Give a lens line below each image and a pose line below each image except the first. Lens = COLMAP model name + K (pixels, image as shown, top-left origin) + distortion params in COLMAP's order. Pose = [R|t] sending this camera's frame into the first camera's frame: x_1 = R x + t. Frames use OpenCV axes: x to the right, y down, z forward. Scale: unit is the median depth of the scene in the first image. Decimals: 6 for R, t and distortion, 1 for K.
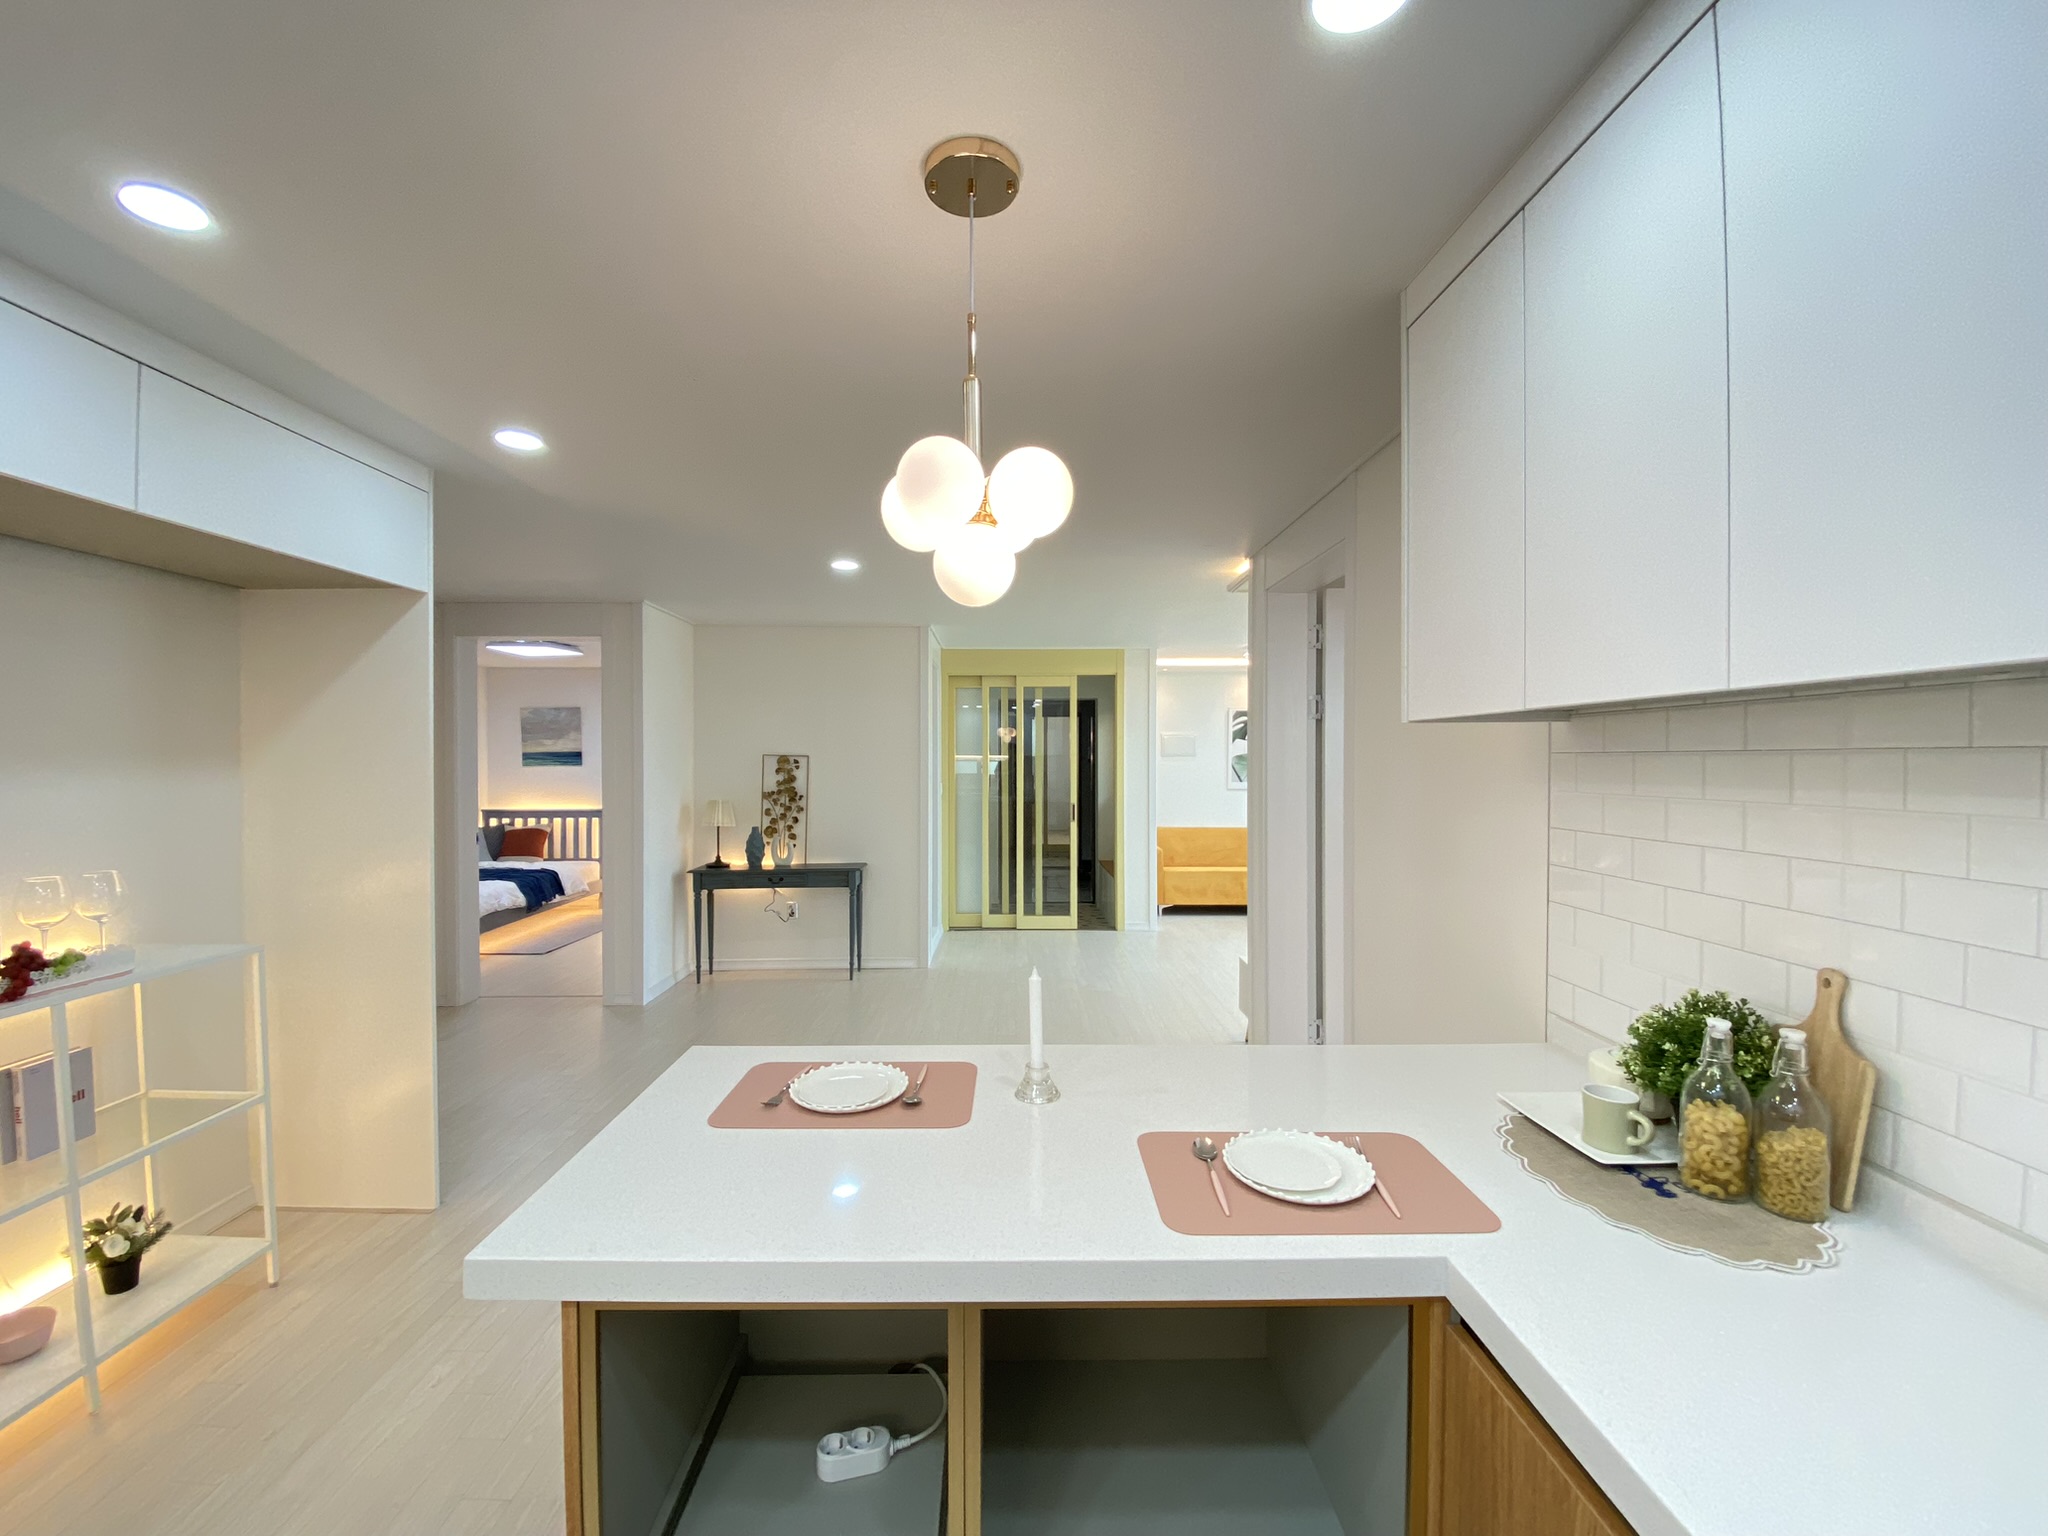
lens RADIAL K [[841.6, 0, 1014.1], [0, 841.6, 767.5], [0, 0, 1]] dist [0.000242, -0.004389]
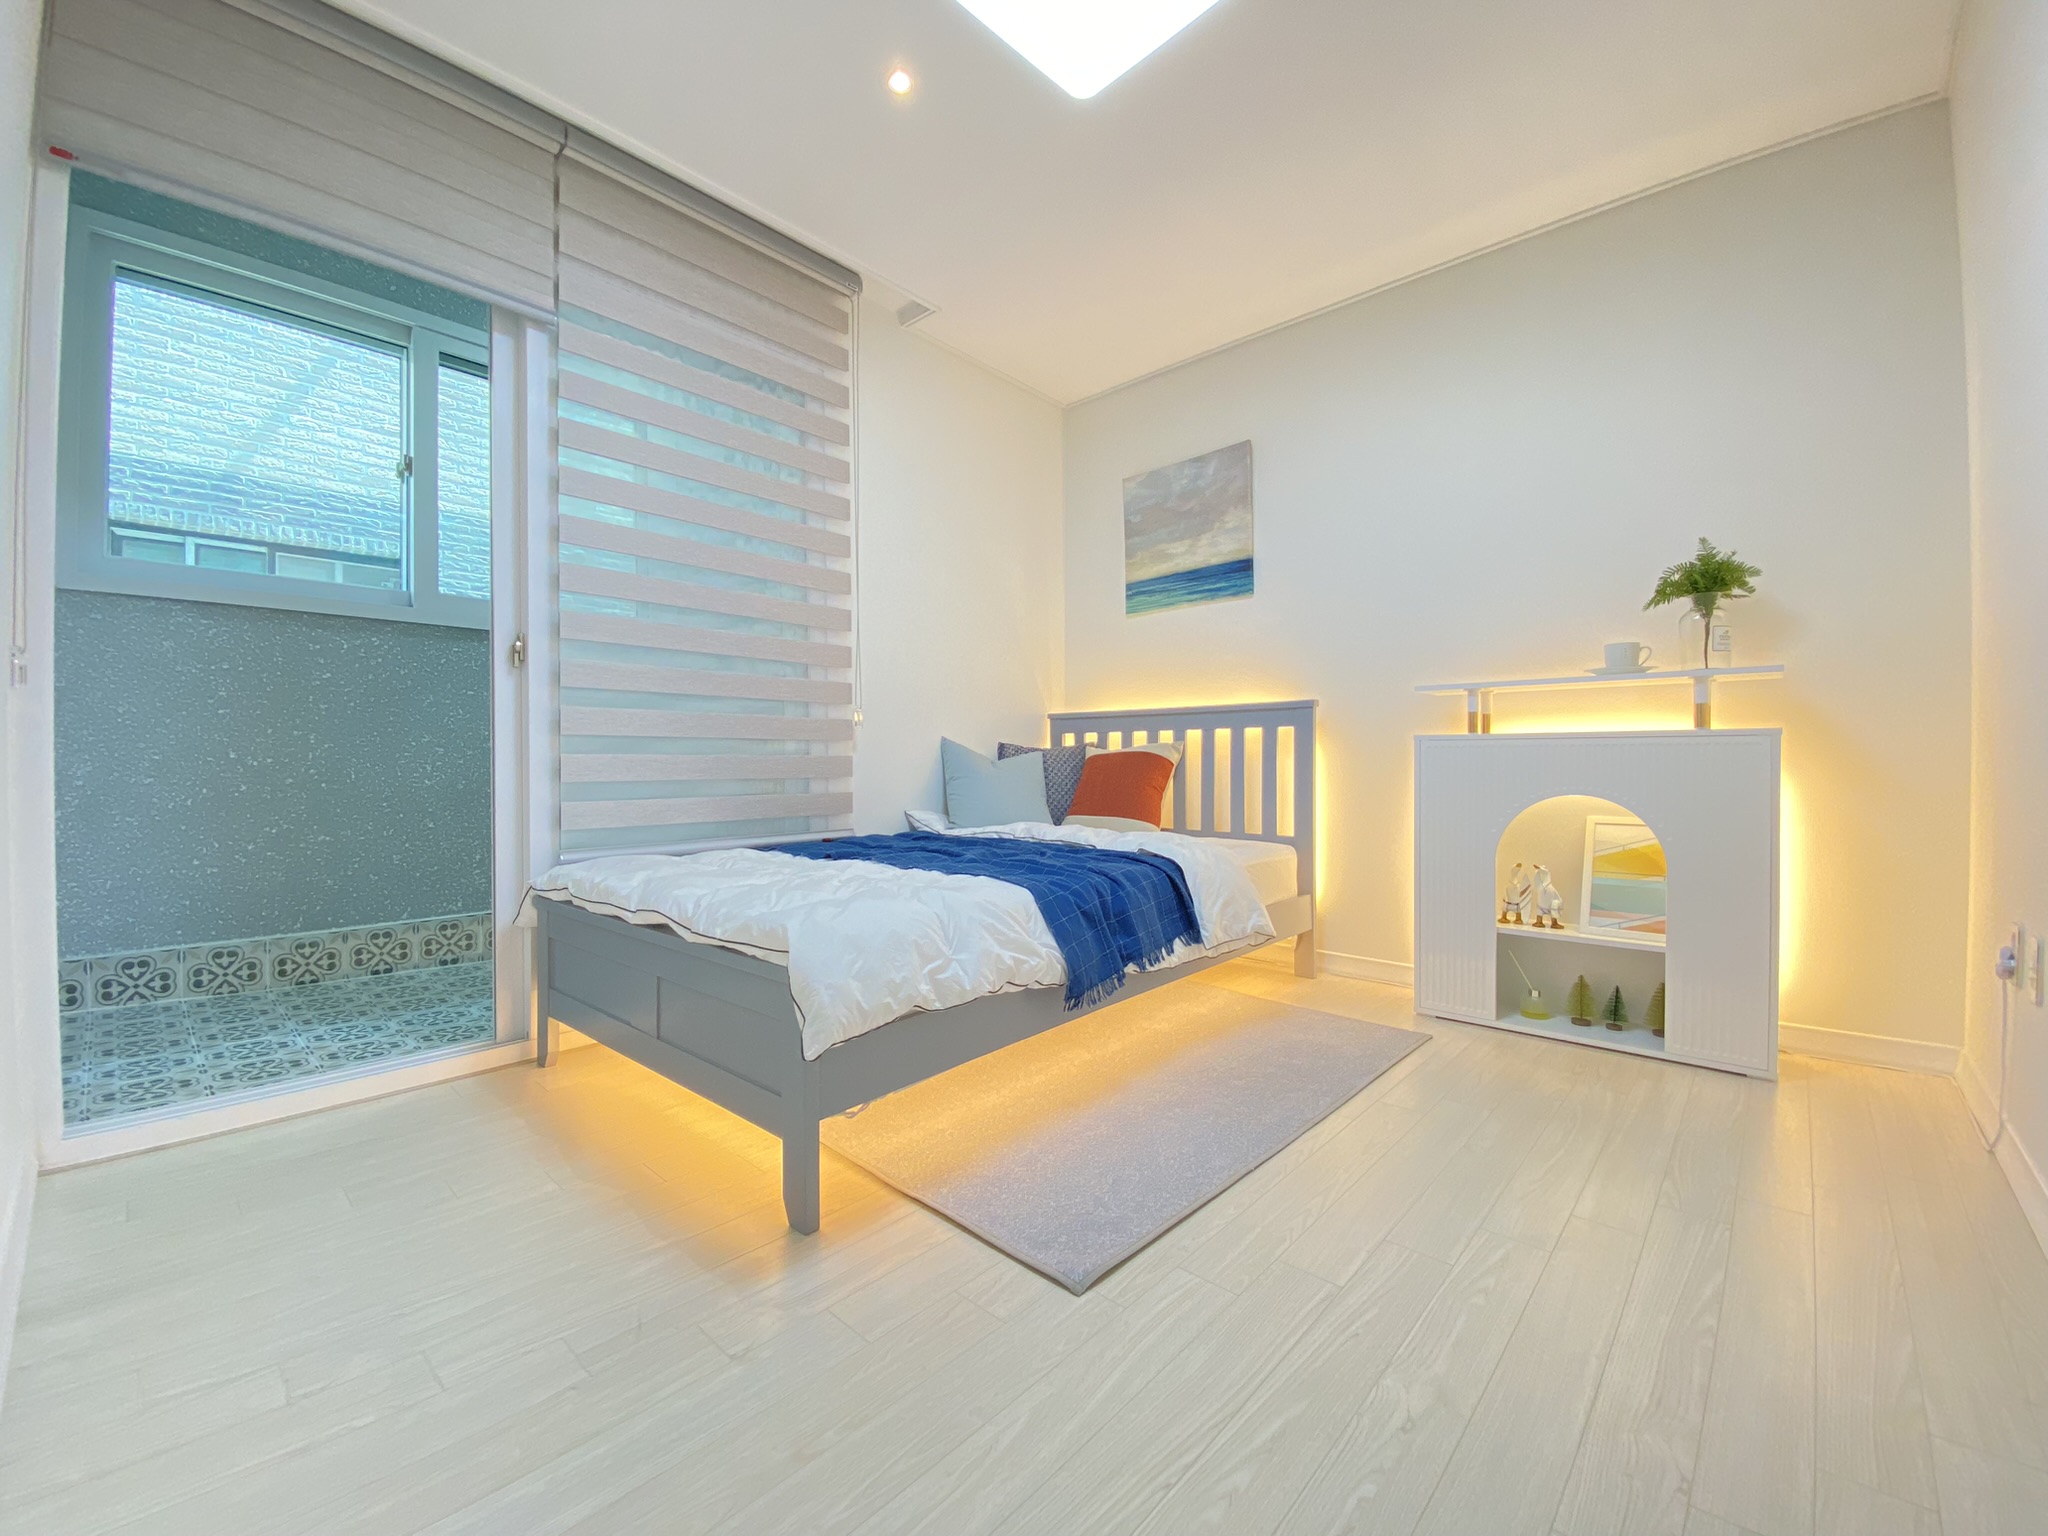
lens RADIAL K [[841.6, 0, 1004.8], [0, 841.6, 763.5], [0, 0, 1]] dist [0.000242, -0.004389]
pose [[0.729999, 0.009449, -0.683383, -0.336106], [-0.009956, 0.999945, 0.003191, 0.076620], [0.683376, 0.004474, 0.730053, 0.648081]]
